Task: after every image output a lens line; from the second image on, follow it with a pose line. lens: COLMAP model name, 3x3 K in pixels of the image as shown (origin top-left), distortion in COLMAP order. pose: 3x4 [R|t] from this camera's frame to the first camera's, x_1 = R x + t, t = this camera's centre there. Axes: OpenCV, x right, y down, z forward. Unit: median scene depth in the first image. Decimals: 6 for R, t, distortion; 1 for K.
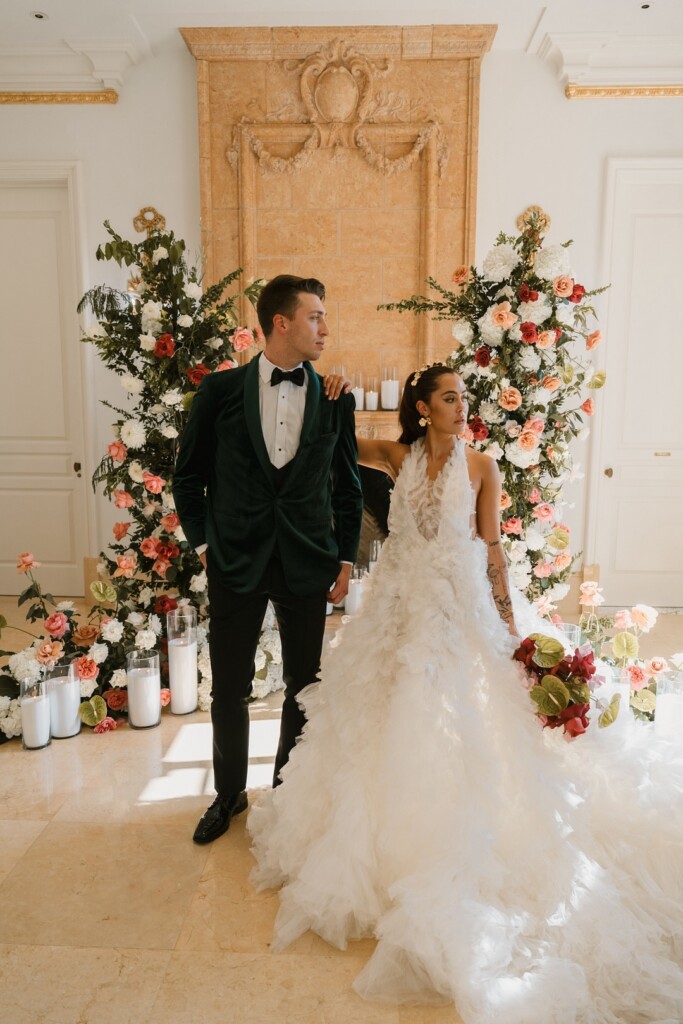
lens RADIAL K [[724.0, 0, 346.5], [0, 724.0, 514.2], [0, 0, 1]] dist [-0.008987, 0.001661]
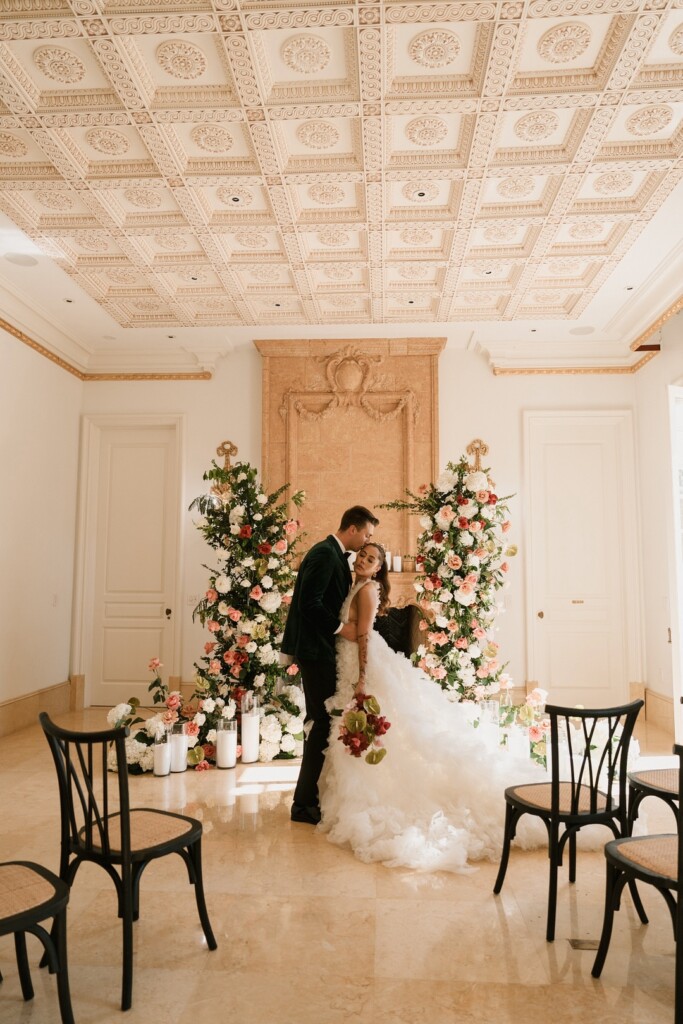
lens RADIAL K [[706.8, 0, 343.6], [0, 706.8, 514.7], [0, 0, 1]] dist [-0.006878, 0.000111]
pose [[0.999640, -0.004581, -0.026427, 0.017174], [-0.001708, 0.972429, -0.233192, 0.100714], [0.026766, 0.233153, 0.972072, -0.542437]]
